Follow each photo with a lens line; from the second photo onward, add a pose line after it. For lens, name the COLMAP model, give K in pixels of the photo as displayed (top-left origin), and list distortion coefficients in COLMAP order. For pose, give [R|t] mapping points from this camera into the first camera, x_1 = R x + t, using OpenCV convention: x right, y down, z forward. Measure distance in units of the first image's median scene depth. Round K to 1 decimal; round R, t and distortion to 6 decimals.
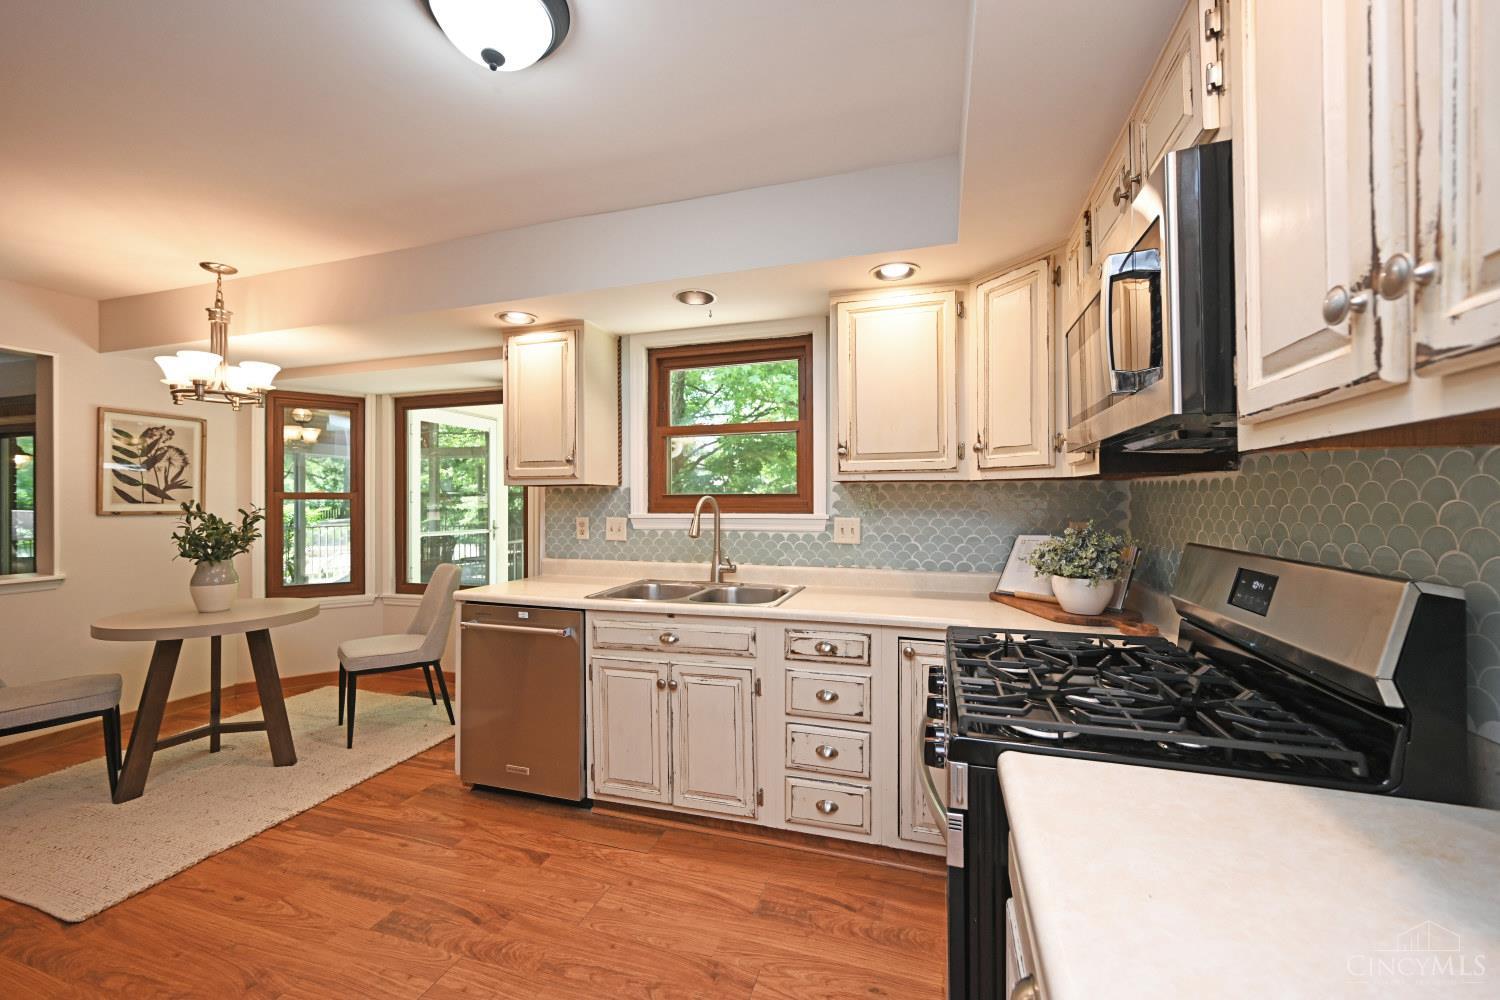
lens RADIAL K [[583.9, 0, 755.1], [0, 583.9, 501.0], [0, 0, 1]] dist [-0.000821, -0.000313]
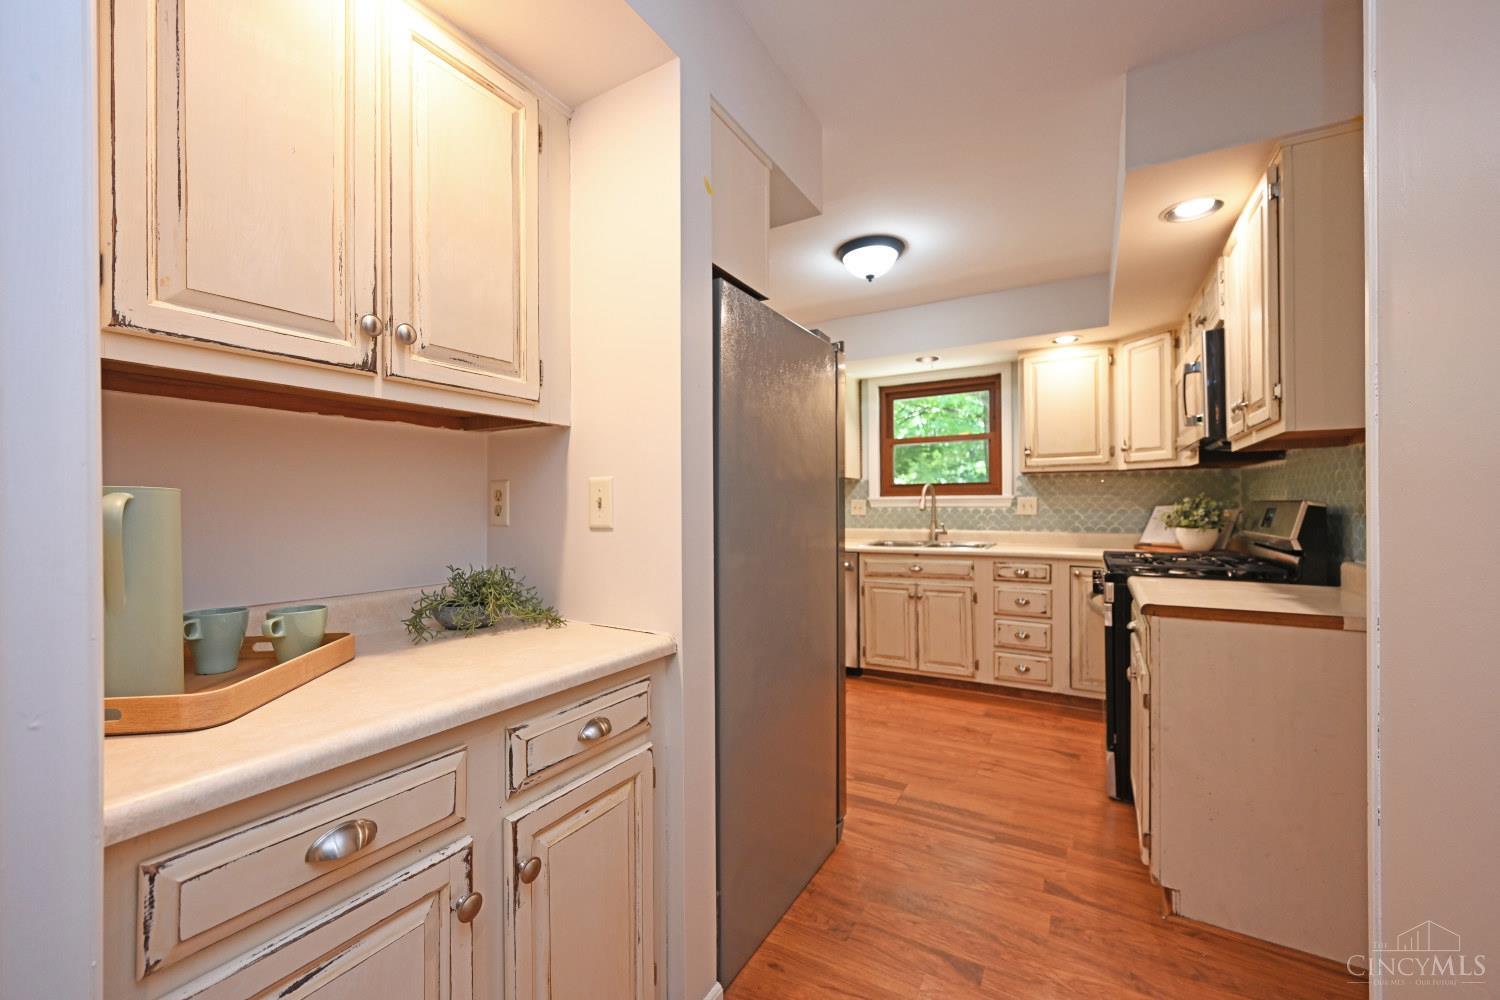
lens RADIAL K [[583.9, 0, 747.0], [0, 583.9, 503.4], [0, 0, 1]] dist [-0.000821, -0.000313]
pose [[0.974459, -0.004772, -0.224513, -0.237326], [0.004957, 0.999988, 0.000264, 0.046533], [0.224509, -0.001371, 0.974471, -0.705131]]
